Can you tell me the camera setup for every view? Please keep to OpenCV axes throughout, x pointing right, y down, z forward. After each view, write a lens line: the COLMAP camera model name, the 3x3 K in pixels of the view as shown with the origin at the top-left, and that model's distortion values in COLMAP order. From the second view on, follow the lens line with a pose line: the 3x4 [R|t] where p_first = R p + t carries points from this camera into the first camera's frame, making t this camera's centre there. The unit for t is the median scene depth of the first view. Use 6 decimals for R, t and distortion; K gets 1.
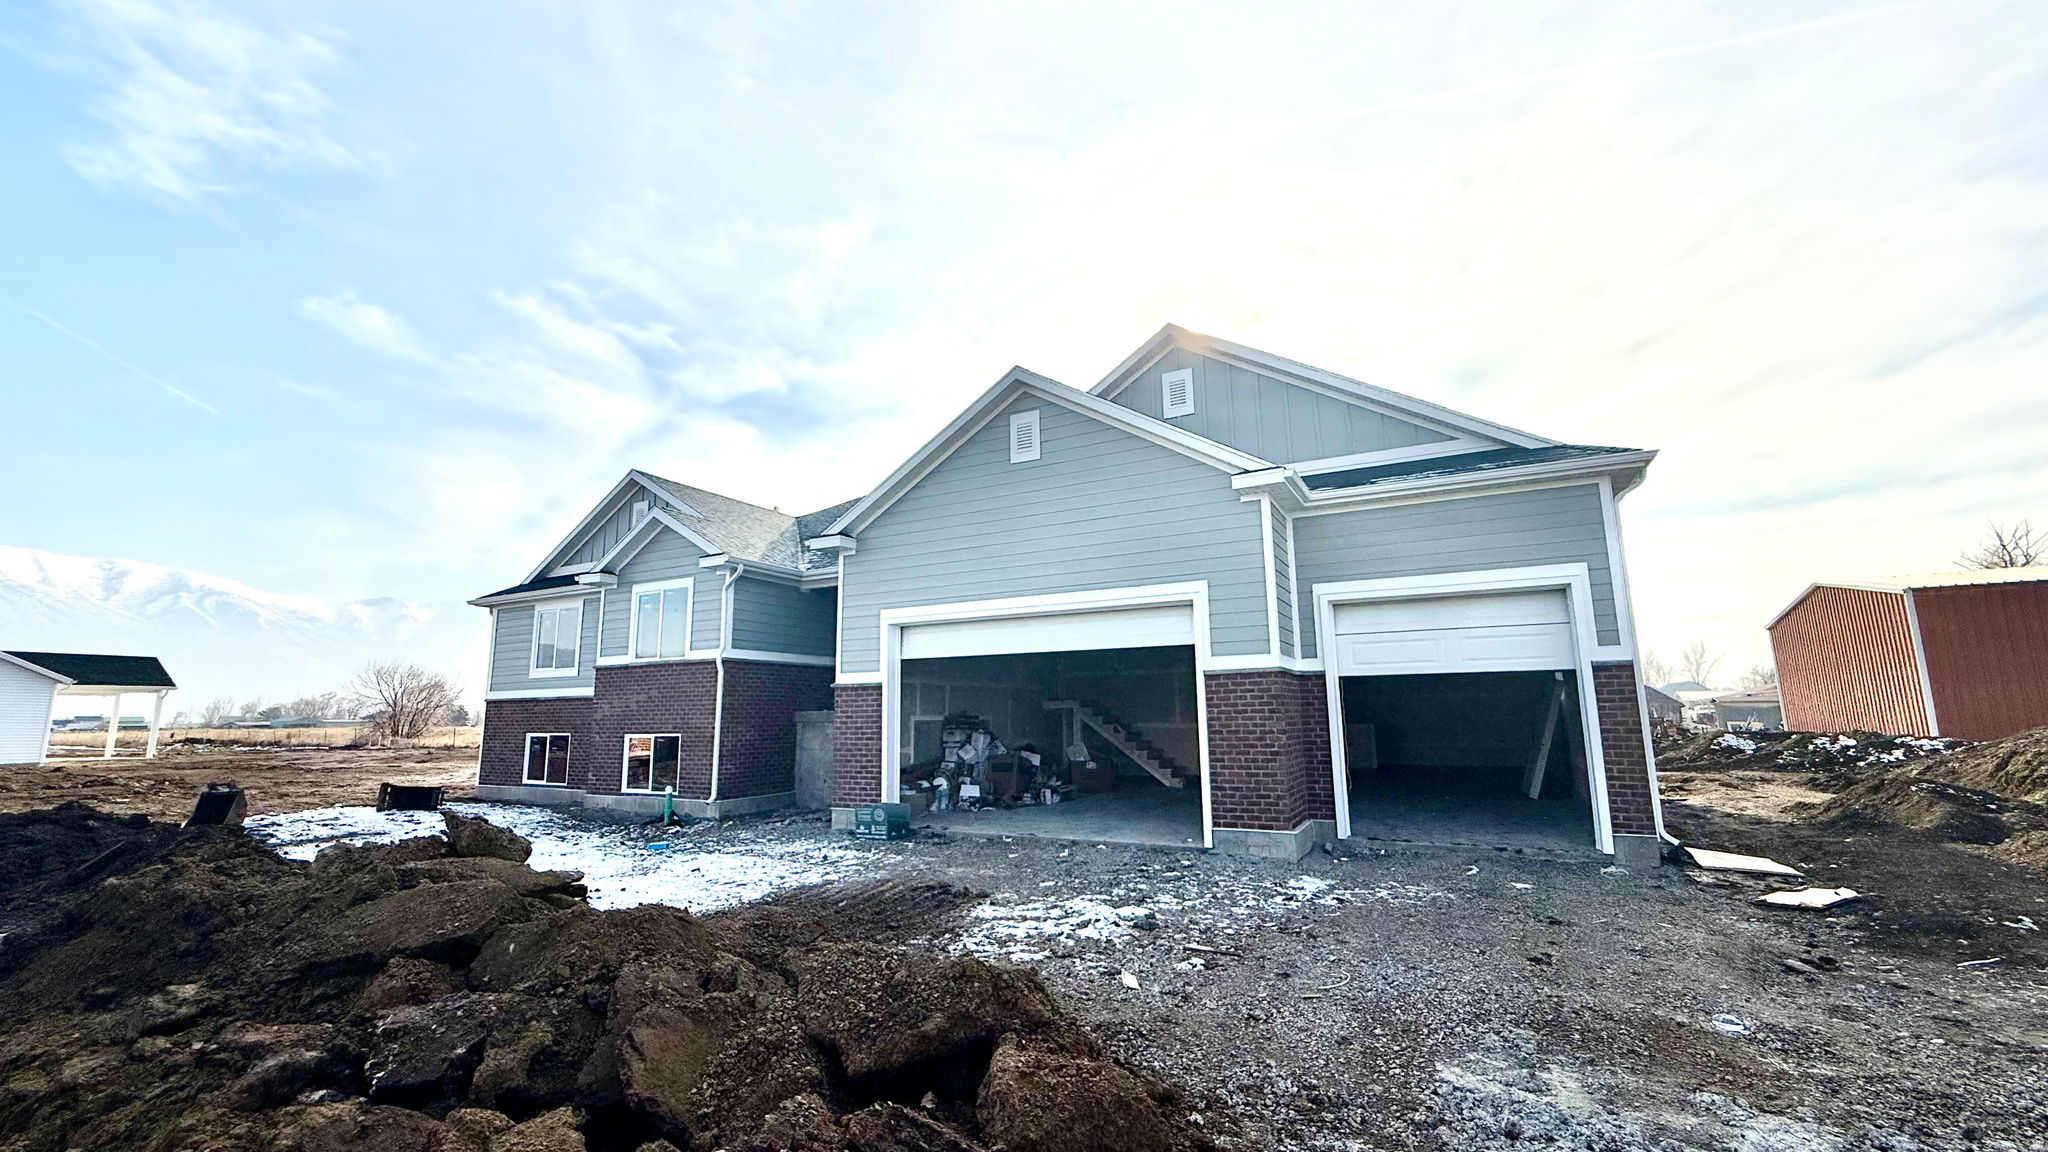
lens RADIAL K [[822.7, 0, 1025.3], [0, 822.7, 584.3], [0, 0, 1]] dist [-0.000333, -0.000043]
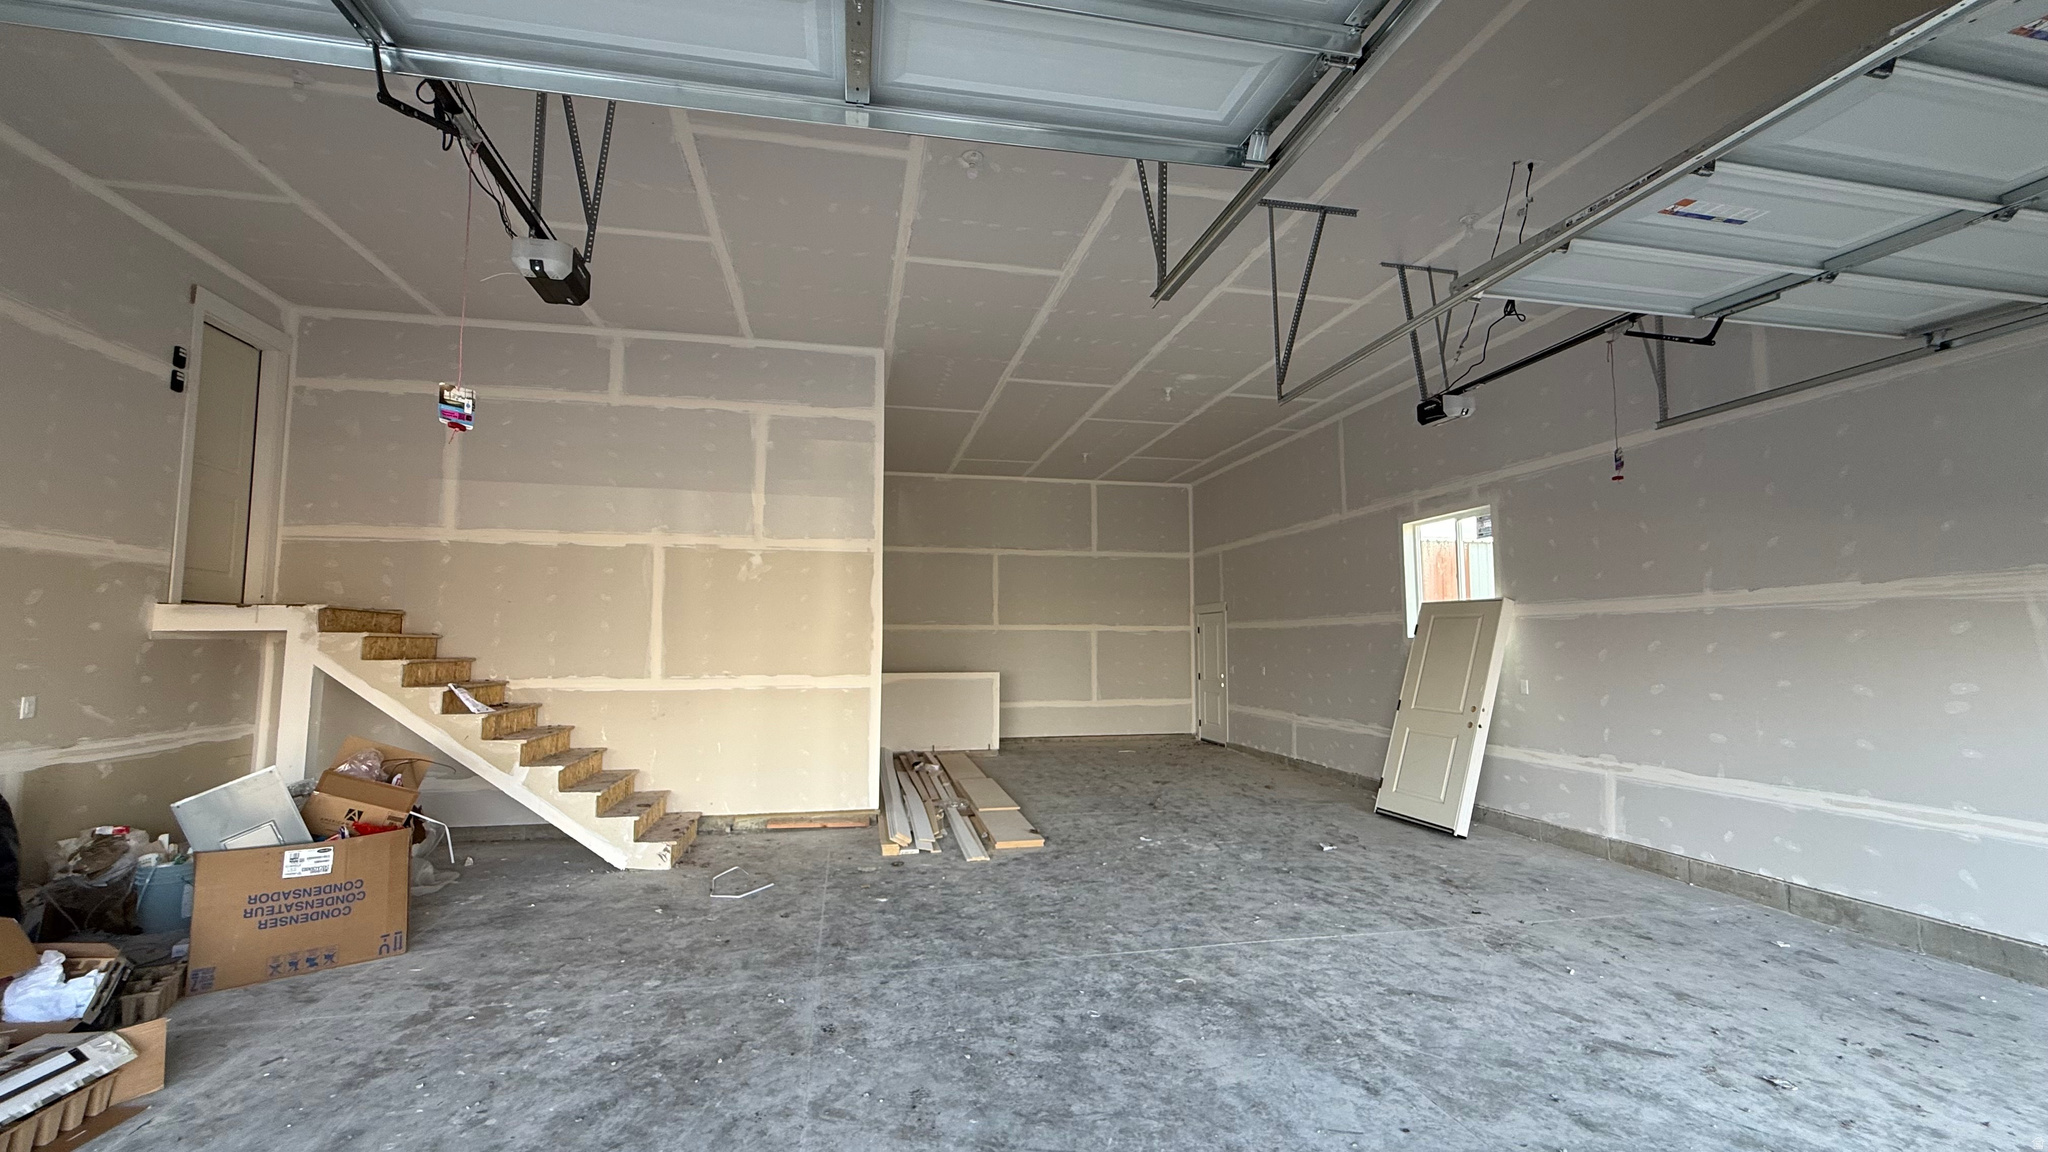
lens RADIAL K [[822.7, 0, 1025.3], [0, 822.7, 584.3], [0, 0, 1]] dist [-0.000333, -0.000043]
pose [[0.763162, 0.068177, 0.642601, 0.065144], [-0.112861, 0.993197, 0.028661, 0.087962], [-0.636275, -0.094398, 0.765665, 0.561735]]
